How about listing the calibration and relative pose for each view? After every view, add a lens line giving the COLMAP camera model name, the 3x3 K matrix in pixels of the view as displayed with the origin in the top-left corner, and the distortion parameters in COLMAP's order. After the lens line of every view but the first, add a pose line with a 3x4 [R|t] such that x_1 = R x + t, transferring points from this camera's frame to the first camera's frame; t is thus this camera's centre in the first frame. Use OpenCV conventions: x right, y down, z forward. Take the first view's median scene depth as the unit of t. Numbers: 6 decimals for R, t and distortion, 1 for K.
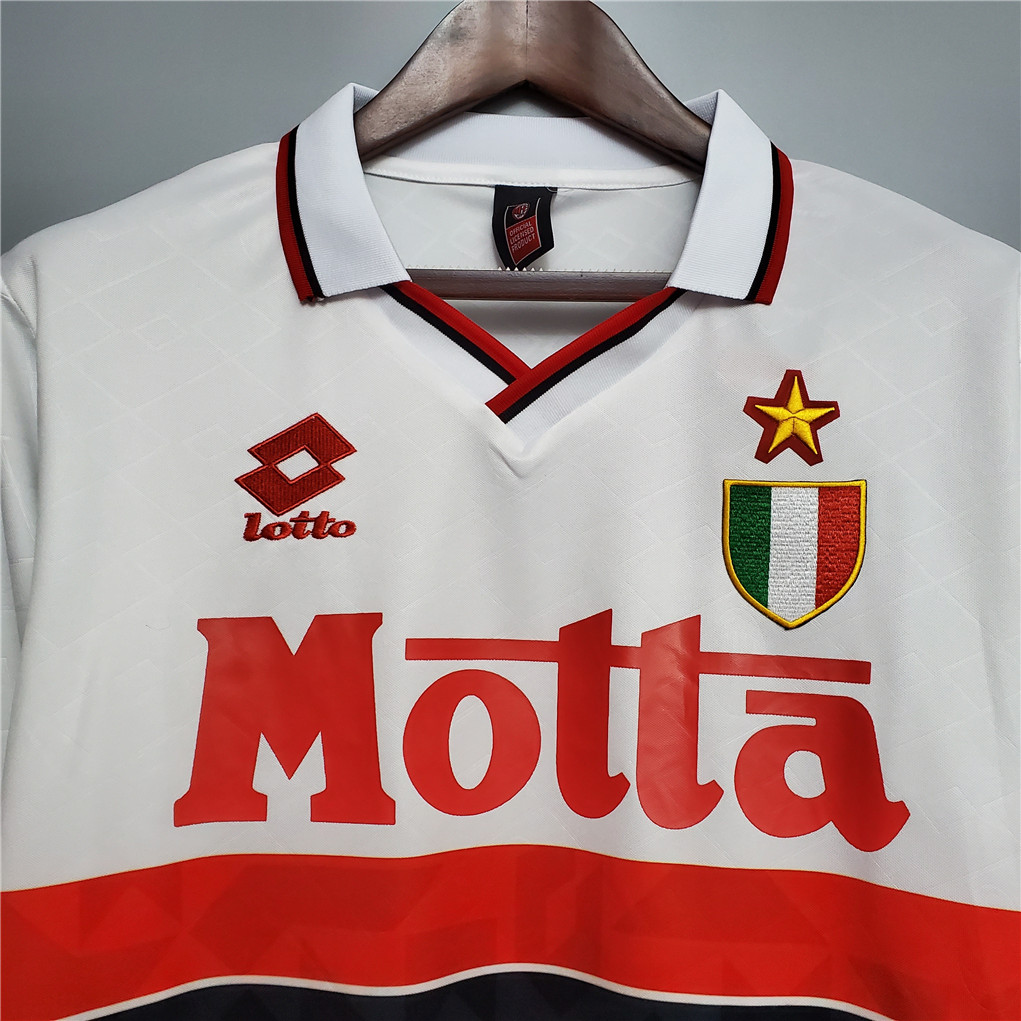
lens RADIAL K [[1056.7, 0, 510.5], [0, 1056.7, 510.5], [0, 0, 1]] dist [0.198910, -0.635637]
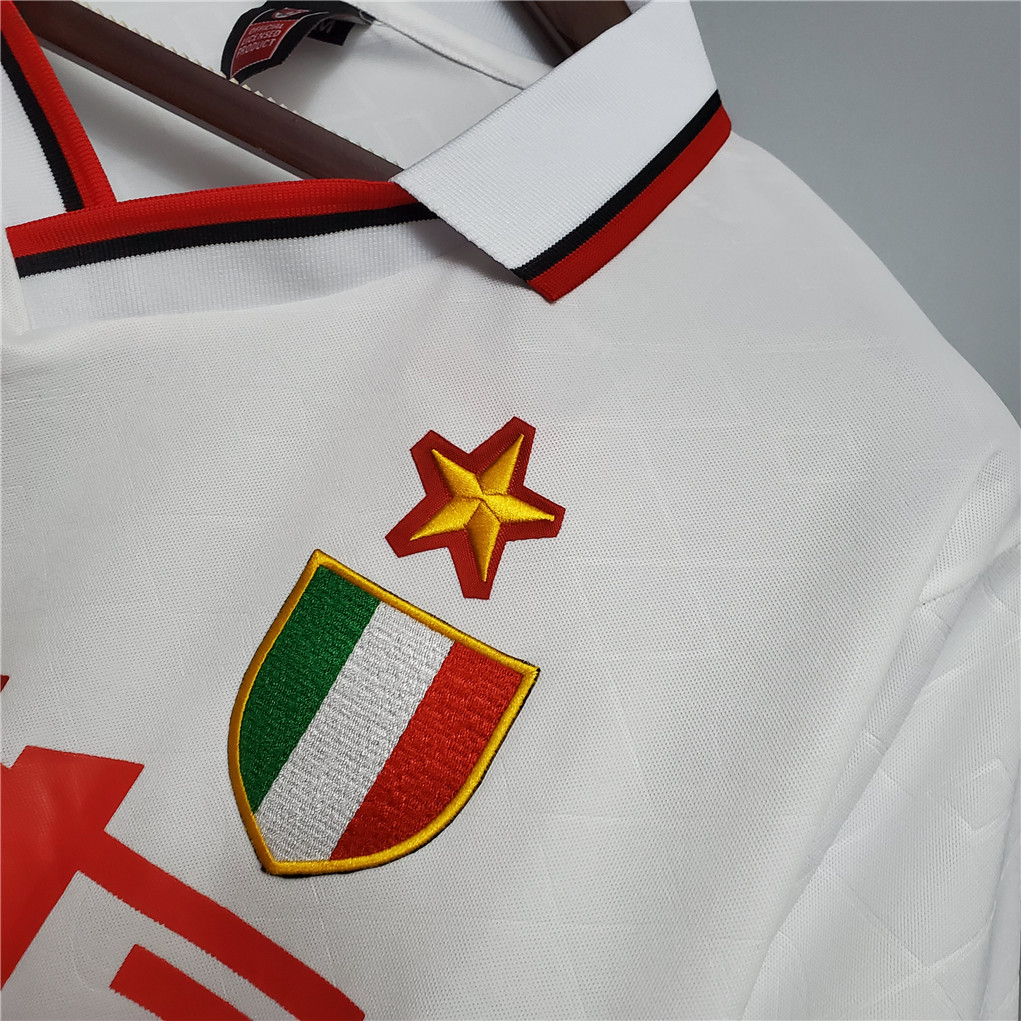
lens RADIAL K [[1056.7, 0, 510.5], [0, 1056.7, 510.5], [0, 0, 1]] dist [0.198910, -0.635637]
pose [[0.890594, 0.452176, -0.048770, 0.301678], [-0.454746, 0.886992, -0.080325, -0.047185], [0.006937, 0.093715, 0.995575, 0.481500]]
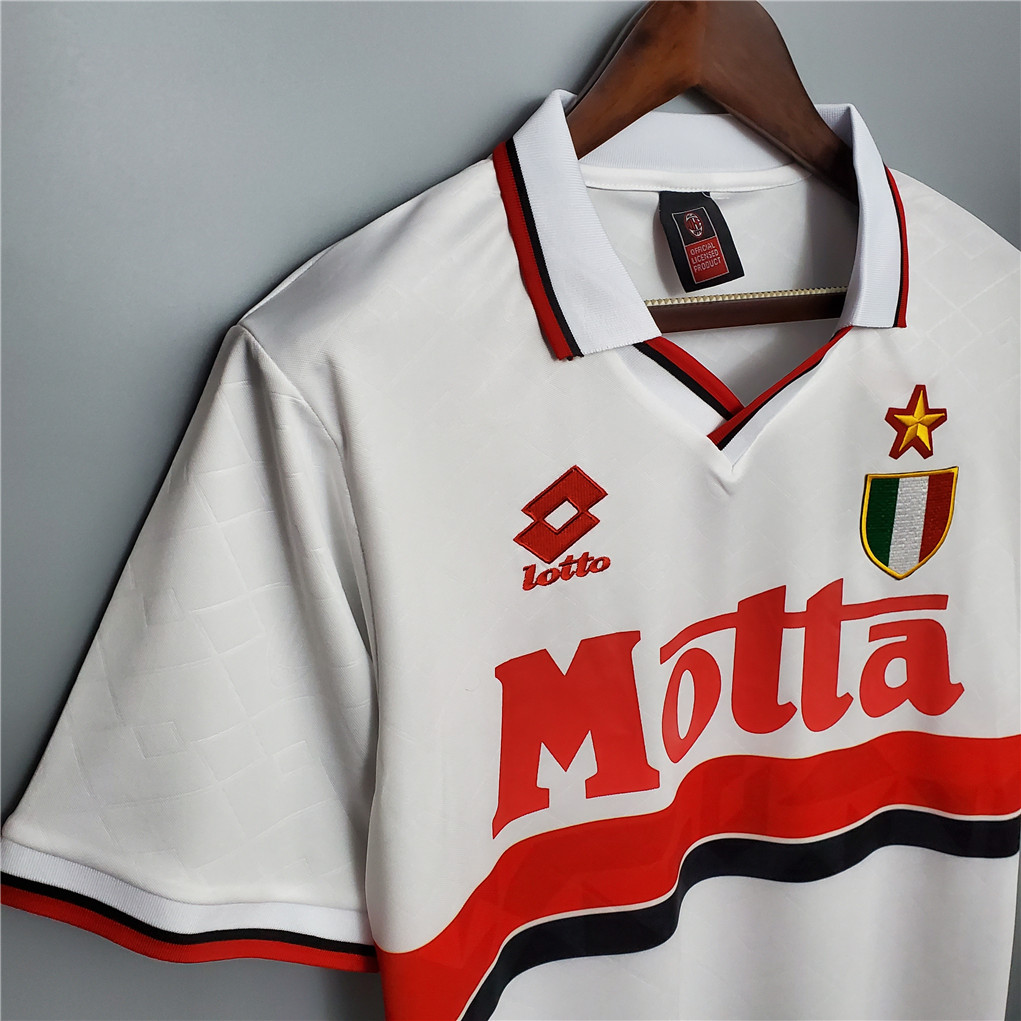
lens RADIAL K [[1056.7, 0, 510.5], [0, 1056.7, 510.5], [0, 0, 1]] dist [0.198910, -0.635637]
pose [[0.876921, -0.167235, 0.450601, -0.740628], [-0.005585, 0.933905, 0.357477, -0.437159], [-0.480602, -0.315995, 0.818027, 0.157933]]
